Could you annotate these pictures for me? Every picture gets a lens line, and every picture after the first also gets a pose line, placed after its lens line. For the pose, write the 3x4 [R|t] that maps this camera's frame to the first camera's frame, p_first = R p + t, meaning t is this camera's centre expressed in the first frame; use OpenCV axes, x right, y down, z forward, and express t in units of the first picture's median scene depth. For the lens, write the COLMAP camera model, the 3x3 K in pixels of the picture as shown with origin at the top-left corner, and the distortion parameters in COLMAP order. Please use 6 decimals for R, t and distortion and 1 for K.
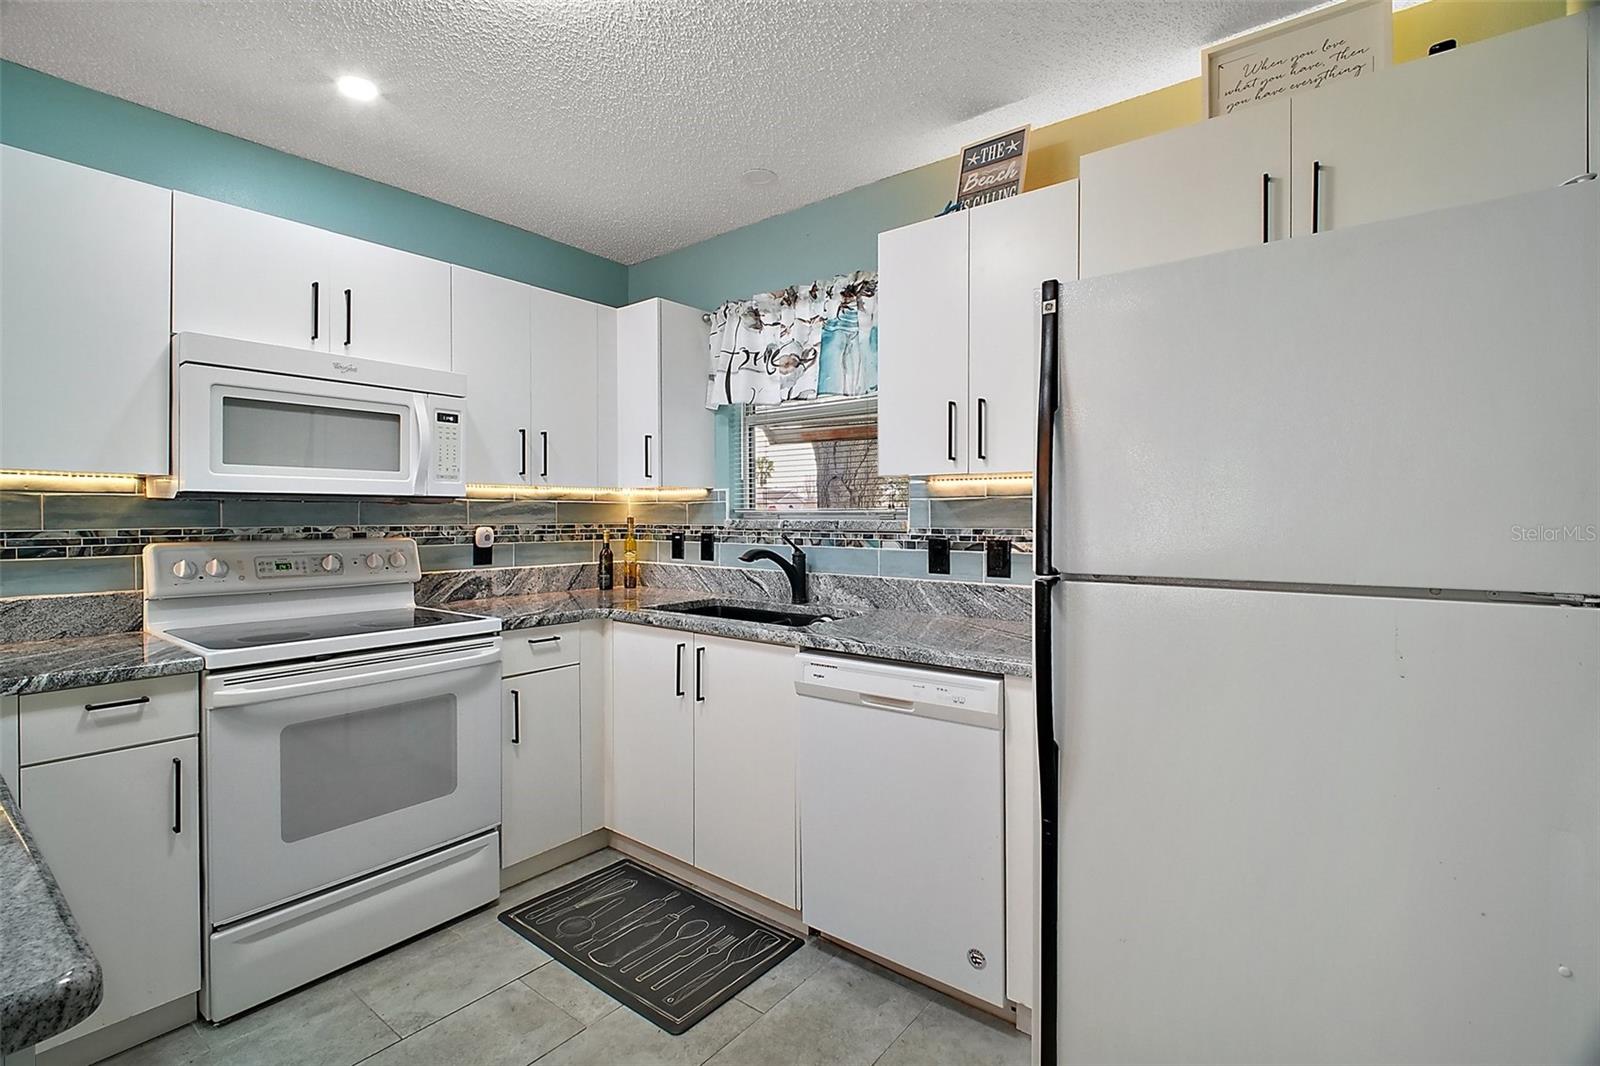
lens RADIAL K [[733.0, 0, 789.7], [0, 733.0, 525.7], [0, 0, 1]] dist [-0.001101, -0.006448]
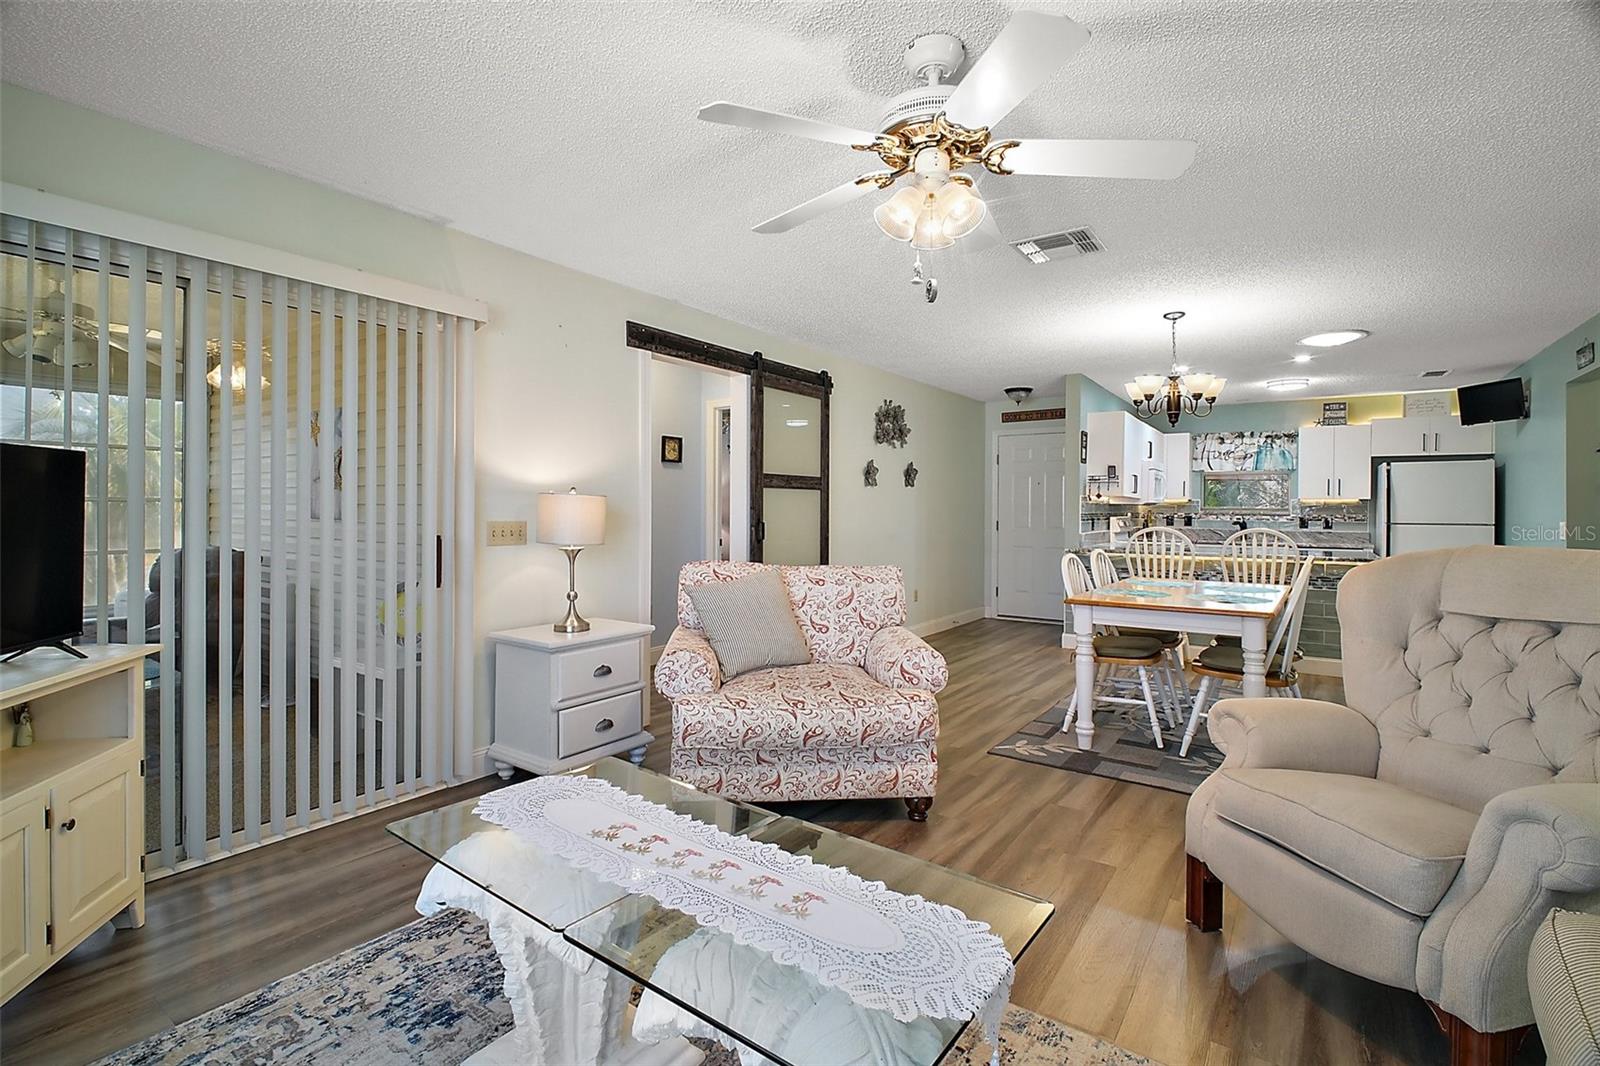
lens RADIAL K [[737.7, 0, 790.6], [0, 737.7, 509.8], [0, 0, 1]] dist [0.000969, -0.006142]
pose [[0.998217, 0.006572, 0.059329, -2.037849], [-0.006049, 0.999941, -0.008992, 0.024921], [-0.059384, 0.008617, 0.998198, -1.902502]]
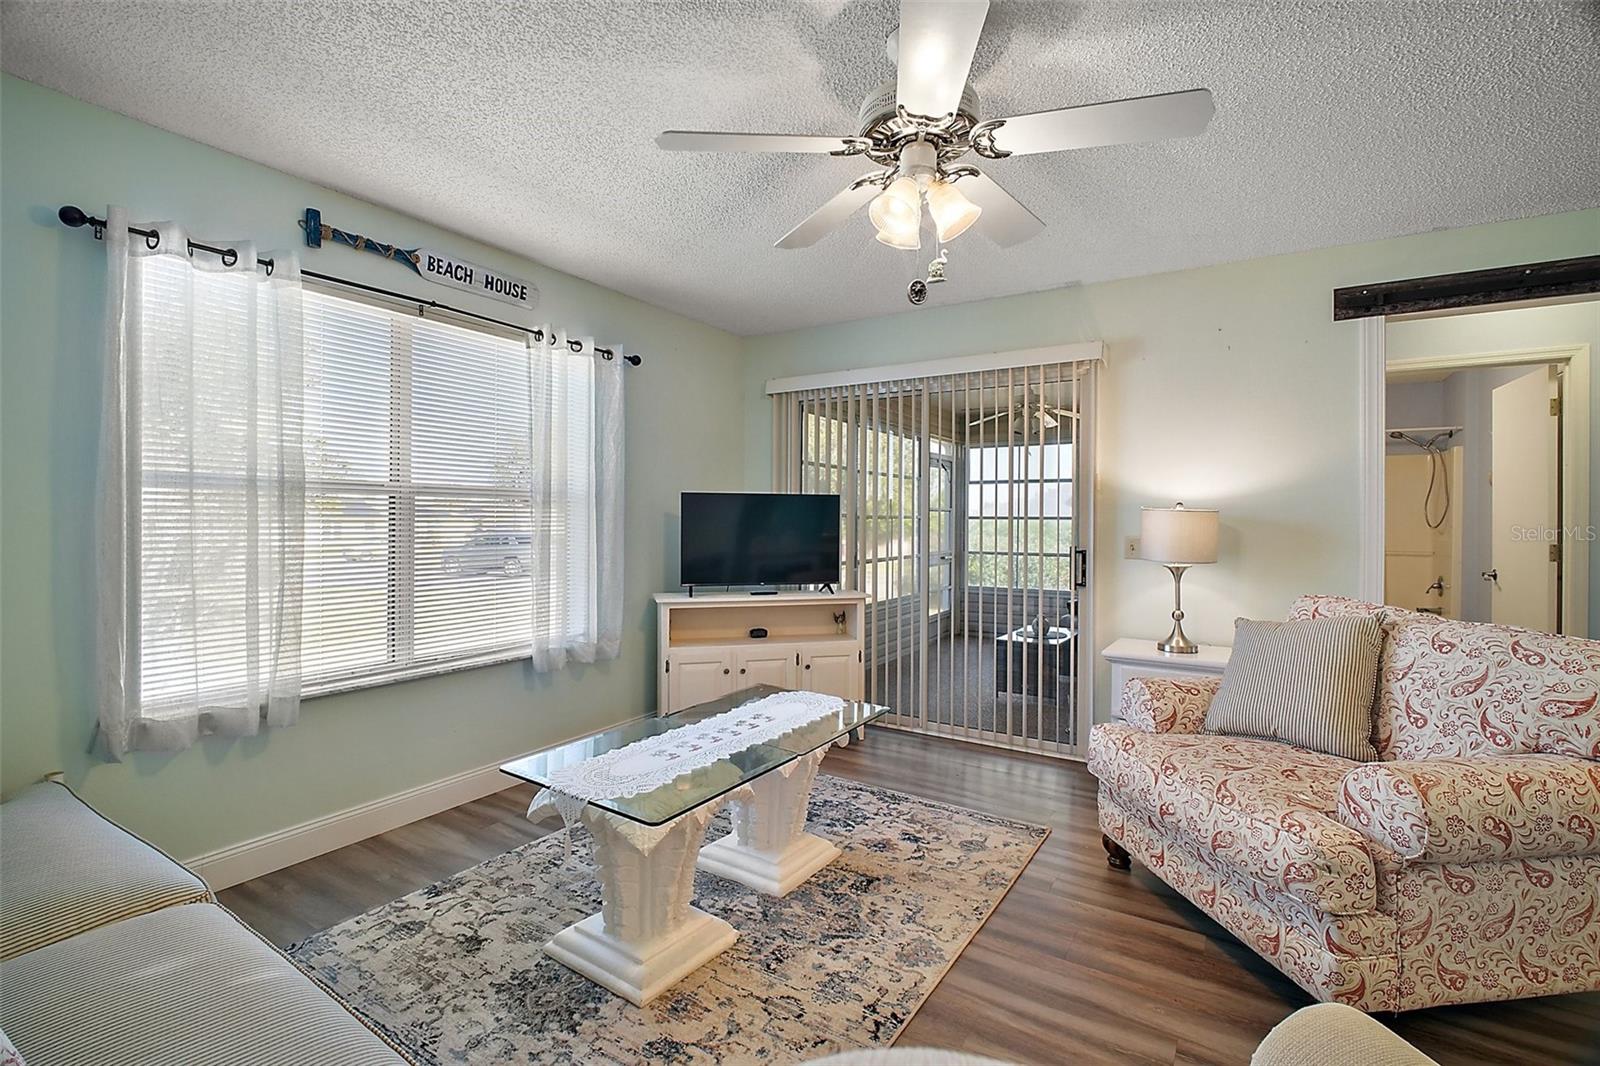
lens RADIAL K [[733.0, 0, 789.7], [0, 733.0, 525.7], [0, 0, 1]] dist [-0.001101, -0.006448]
pose [[0.104073, 0.011766, -0.994500, -1.204890], [-0.018299, 0.999783, 0.009913, 0.015385], [0.994401, 0.017167, 0.104266, -1.384738]]
